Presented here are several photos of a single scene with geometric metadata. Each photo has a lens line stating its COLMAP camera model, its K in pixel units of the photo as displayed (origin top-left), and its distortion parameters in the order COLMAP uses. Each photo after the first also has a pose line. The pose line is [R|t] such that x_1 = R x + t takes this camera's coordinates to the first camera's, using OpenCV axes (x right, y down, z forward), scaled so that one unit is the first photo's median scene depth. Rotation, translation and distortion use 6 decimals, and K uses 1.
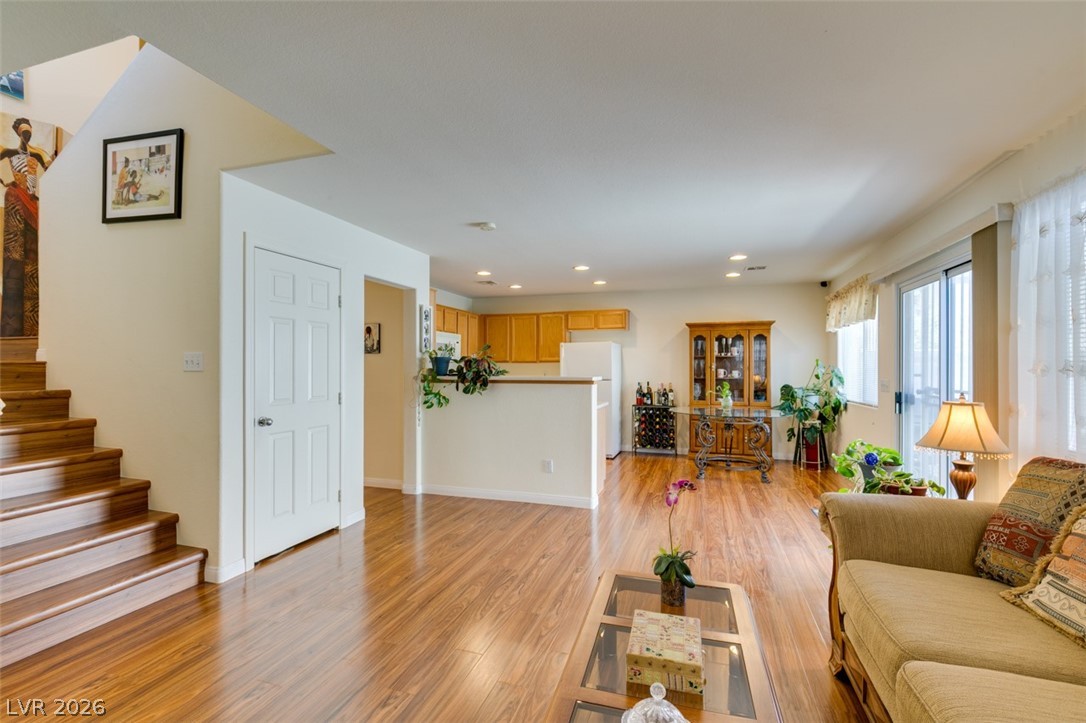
lens RADIAL K [[485.0, 0, 541.6], [0, 485.0, 363.6], [0, 0, 1]] dist [-0.001485, -0.001195]
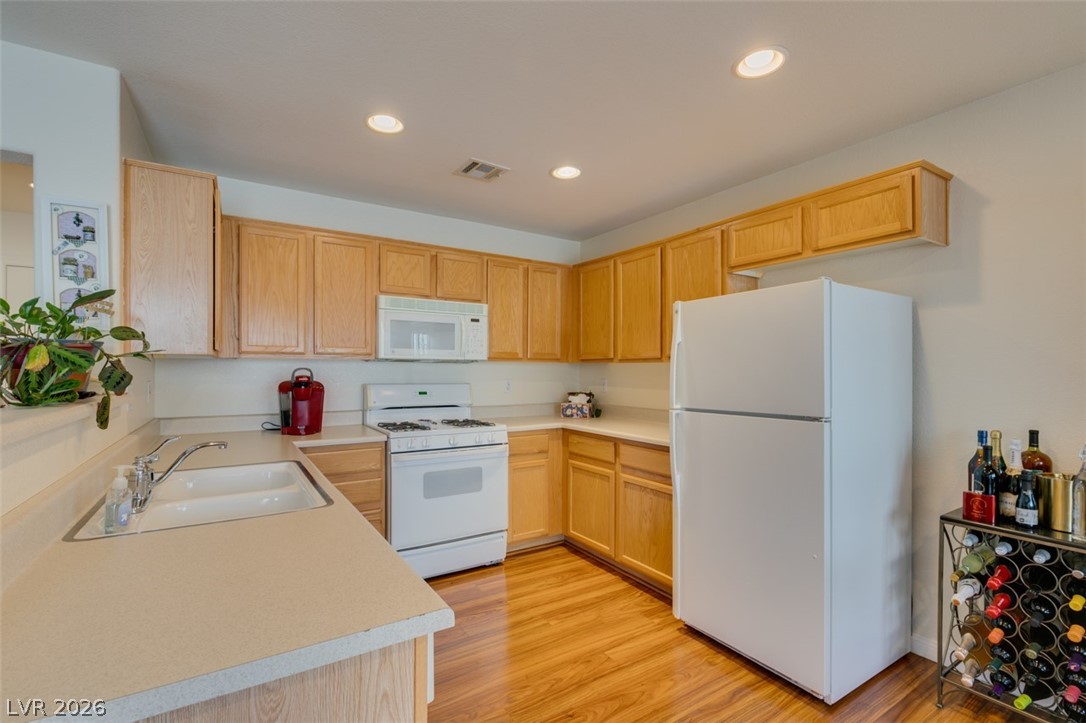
lens RADIAL K [[485.0, 0, 543.5], [0, 485.0, 371.6], [0, 0, 1]] dist [-0.001485, -0.001195]
pose [[0.779235, 0.003828, -0.626720, 0.275654], [0.002138, 0.999959, 0.008766, 0.005608], [0.626728, -0.008171, 0.779195, 0.990091]]
